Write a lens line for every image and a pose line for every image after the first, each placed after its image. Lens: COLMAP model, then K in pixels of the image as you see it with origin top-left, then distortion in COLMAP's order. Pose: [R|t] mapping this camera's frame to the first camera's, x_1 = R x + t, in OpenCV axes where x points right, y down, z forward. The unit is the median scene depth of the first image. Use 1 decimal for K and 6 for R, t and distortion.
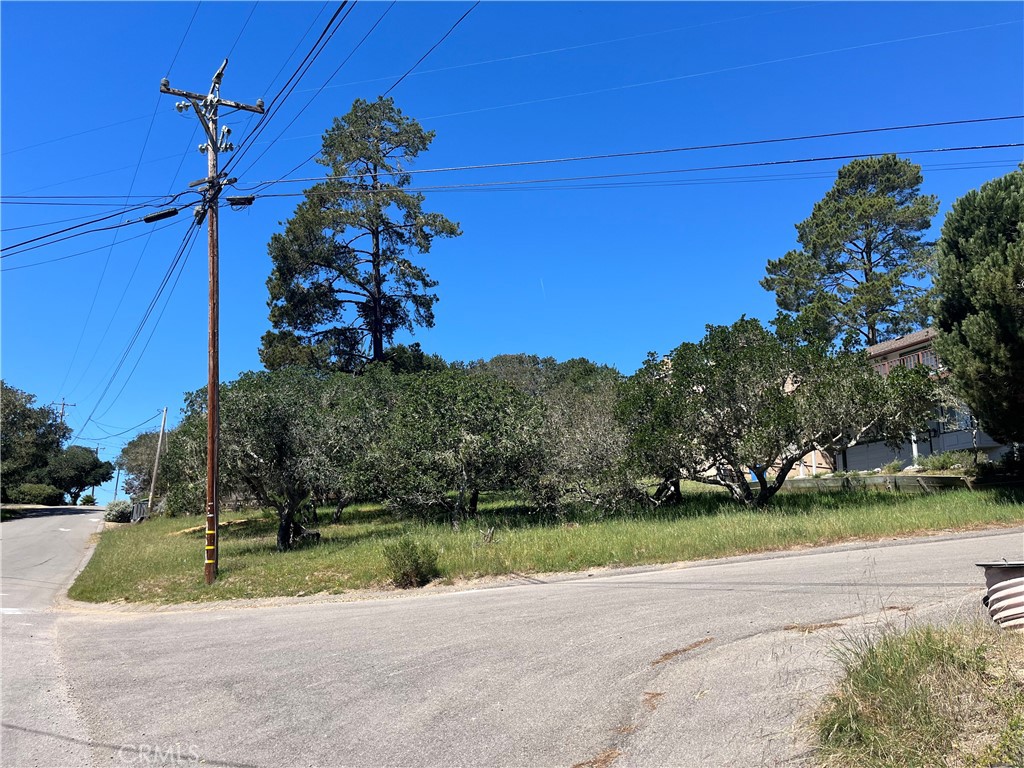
lens RADIAL K [[790.0, 0, 512.0], [0, 790.0, 380.4], [0, 0, 1]] dist [0.070887, -0.077766]
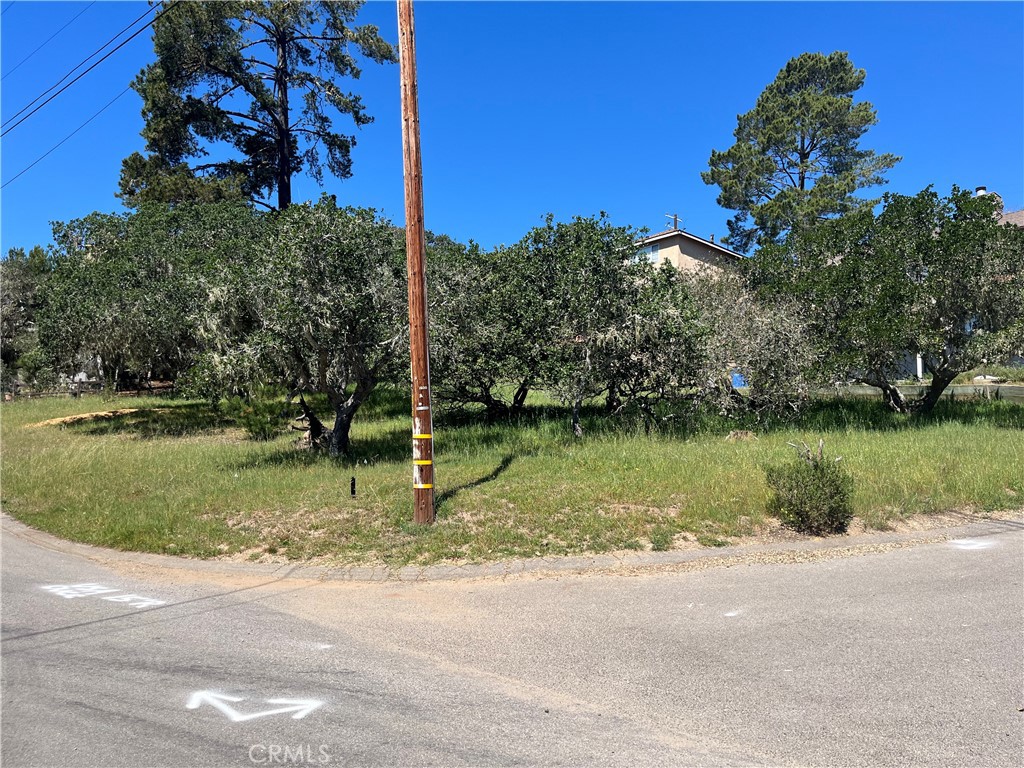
lens RADIAL K [[790.0, 0, 512.0], [0, 790.0, 380.4], [0, 0, 1]] dist [0.070887, -0.077766]
pose [[0.948741, 0.044397, 0.312922, -0.187053], [-0.083559, 0.990090, 0.112866, 0.030303], [-0.304810, -0.133228, 0.943049, 0.168011]]
